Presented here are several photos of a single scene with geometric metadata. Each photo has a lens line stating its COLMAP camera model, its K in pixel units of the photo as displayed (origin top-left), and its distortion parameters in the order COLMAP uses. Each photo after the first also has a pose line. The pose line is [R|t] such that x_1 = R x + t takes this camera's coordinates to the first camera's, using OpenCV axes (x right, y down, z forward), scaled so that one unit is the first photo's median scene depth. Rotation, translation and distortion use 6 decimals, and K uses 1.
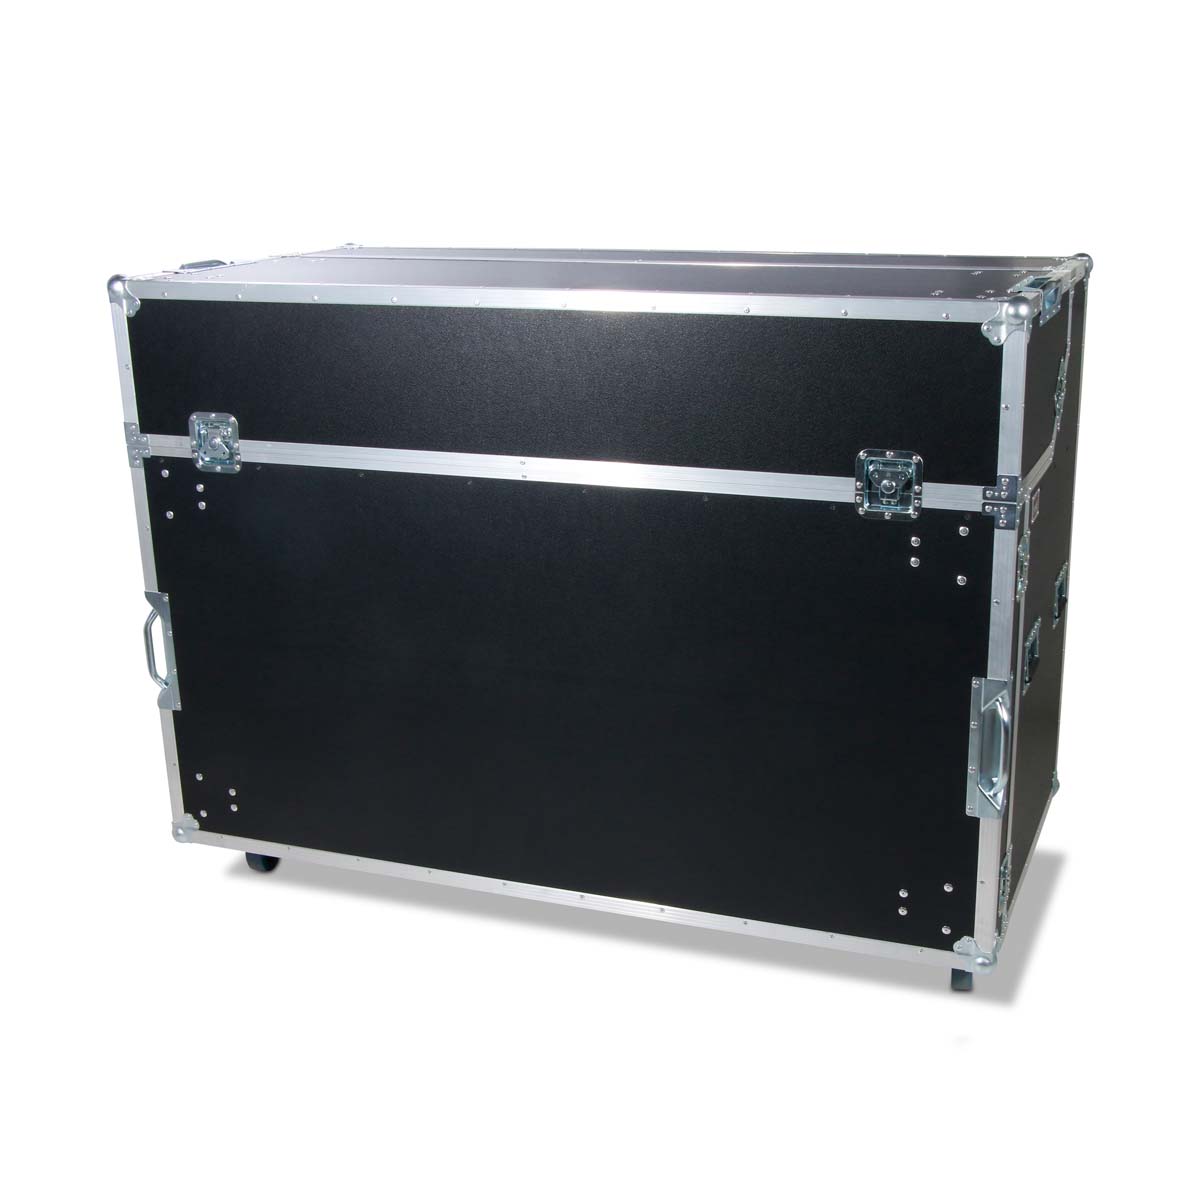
lens RADIAL K [[1484.2, 0, 700.0], [0, 1484.2, 565.6], [0, 0, 1]] dist [-0.013463, 0.003937]
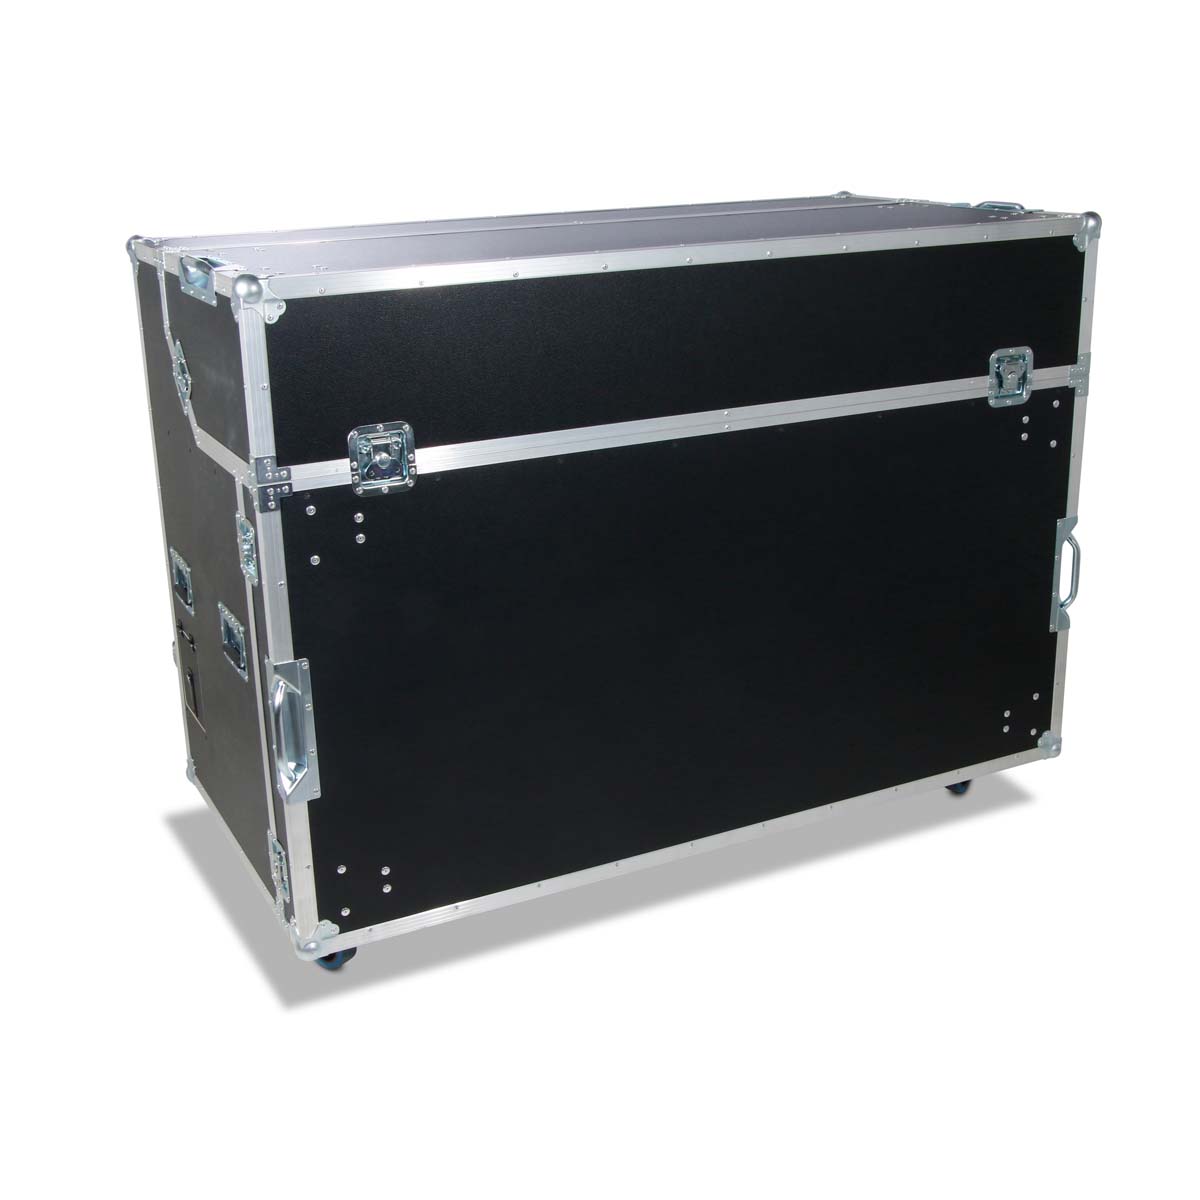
lens RADIAL K [[1520.2, 0, 619.0], [0, 1520.2, 597.9], [0, 0, 1]] dist [-0.006403, -0.482489]
pose [[0.701293, -0.232131, 0.674021, -0.827039], [0.217447, 0.970095, 0.107853, -0.069358], [-0.678900, 0.070927, 0.730797, 0.272705]]
